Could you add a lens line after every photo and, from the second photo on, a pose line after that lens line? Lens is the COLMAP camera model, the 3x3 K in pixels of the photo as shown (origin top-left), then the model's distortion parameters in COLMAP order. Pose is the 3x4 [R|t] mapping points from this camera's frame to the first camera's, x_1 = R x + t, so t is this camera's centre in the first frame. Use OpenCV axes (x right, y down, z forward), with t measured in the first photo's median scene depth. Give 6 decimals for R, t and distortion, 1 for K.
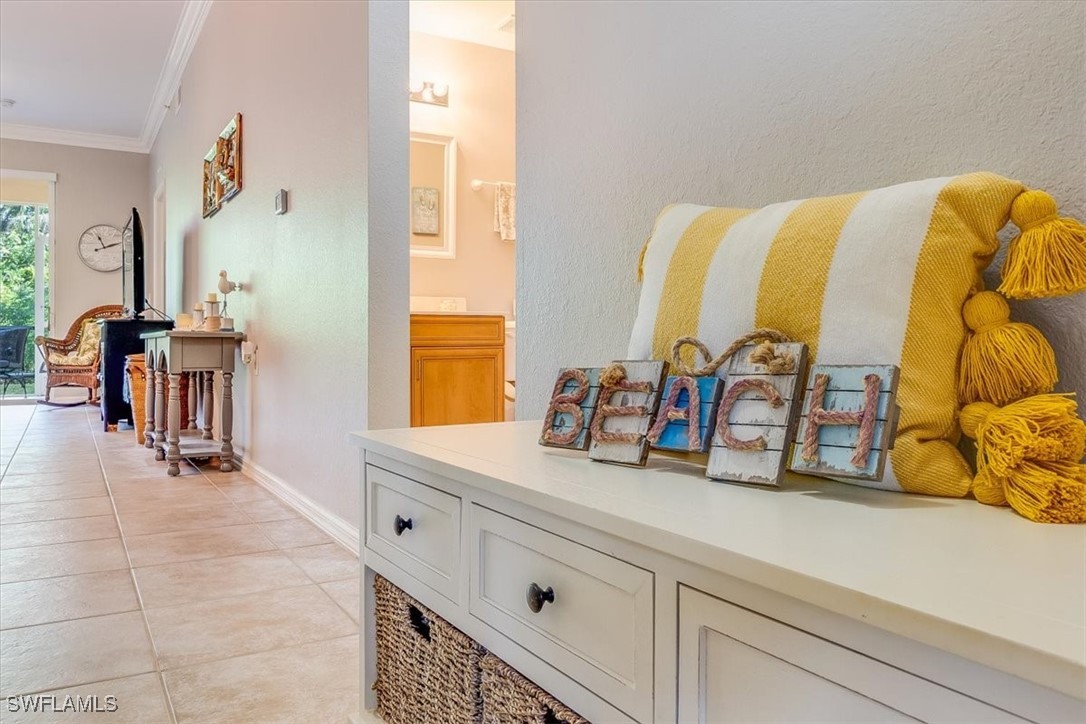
lens RADIAL K [[783.9, 0, 545.9], [0, 783.9, 357.2], [0, 0, 1]] dist [0.002292, -0.001203]
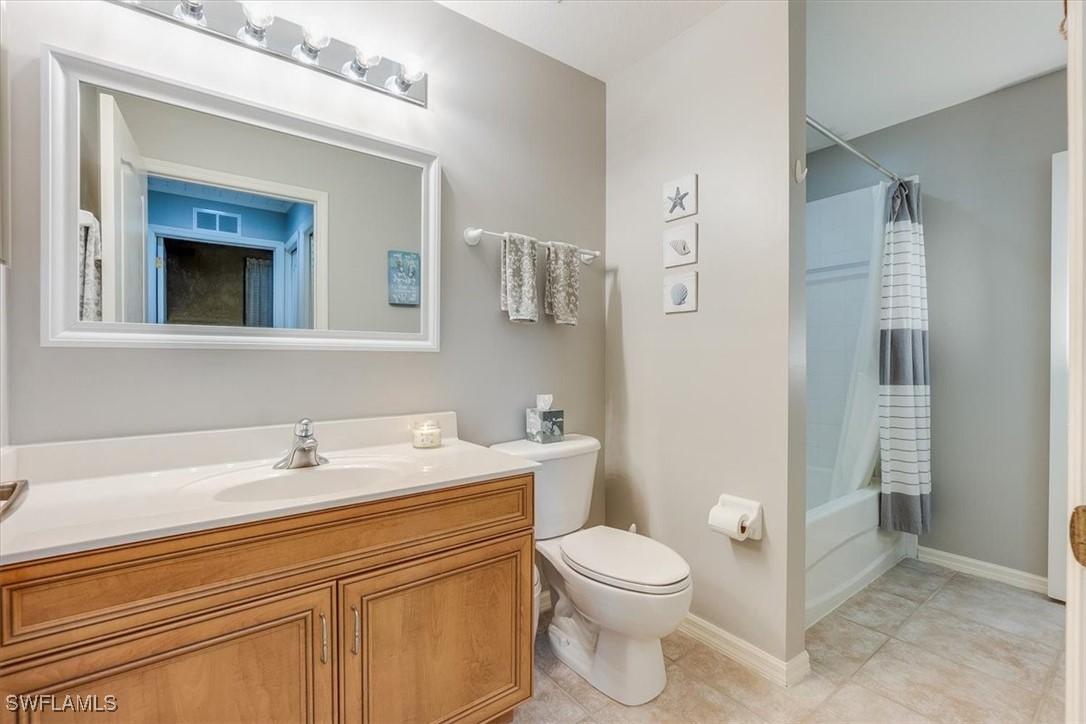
lens RADIAL K [[472.0, 0, 537.8], [0, 472.0, 362.9], [0, 0, 1]] dist [-0.001396, -0.000408]
pose [[0.995709, -0.003182, 0.092488, -0.071261], [0.005206, 0.999752, -0.021653, -0.105867], [-0.092396, 0.022041, 0.995478, 0.613005]]
